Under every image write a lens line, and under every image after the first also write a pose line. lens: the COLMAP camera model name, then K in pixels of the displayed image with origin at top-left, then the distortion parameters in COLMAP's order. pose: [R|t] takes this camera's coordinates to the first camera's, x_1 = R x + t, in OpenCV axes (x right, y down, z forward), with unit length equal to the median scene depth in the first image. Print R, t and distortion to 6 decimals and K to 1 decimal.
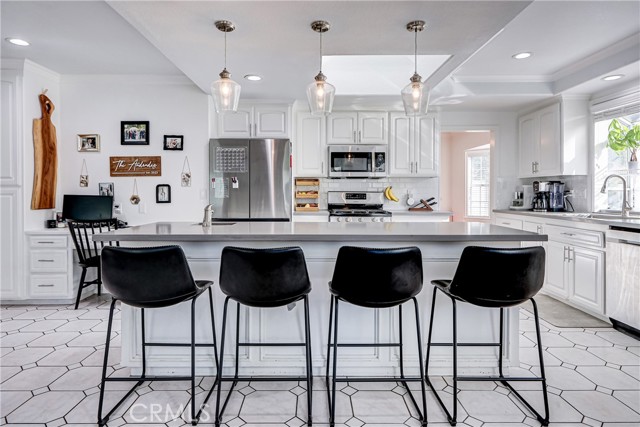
lens RADIAL K [[359.4, 0, 316.0], [0, 359.4, 194.6], [0, 0, 1]] dist [-0.001783, -0.001480]
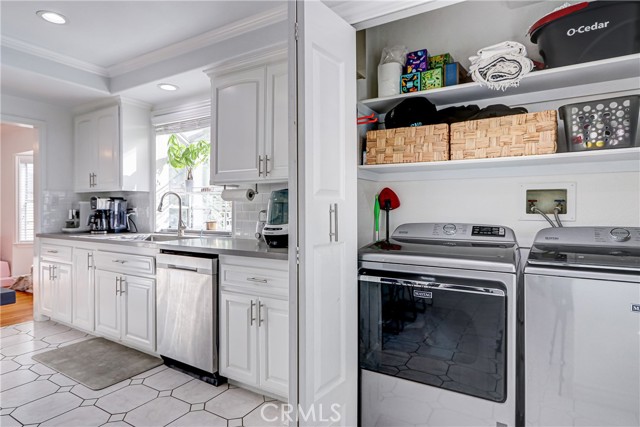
lens RADIAL K [[359.4, 0, 324.4], [0, 359.4, 213.0], [0, 0, 1]] dist [-0.001783, -0.001480]
pose [[0.503044, -0.005807, 0.864241, 0.196614], [0.005335, 0.999979, 0.003614, -0.001042], [-0.864244, 0.002793, 0.503065, 0.158565]]
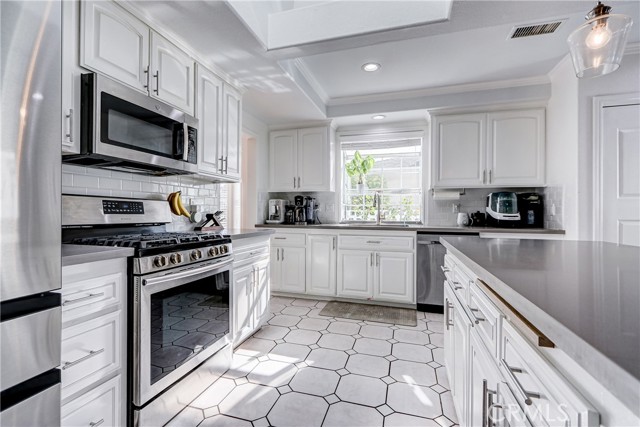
lens RADIAL K [[290.3, 0, 315.8], [0, 290.3, 213.3], [0, 0, 1]] dist [0.000412, -0.004115]
pose [[0.313401, -0.004060, 0.949612, -0.203024], [0.000877, 0.999992, 0.003986, 0.012775], [-0.949621, -0.000416, 0.313402, 0.769593]]
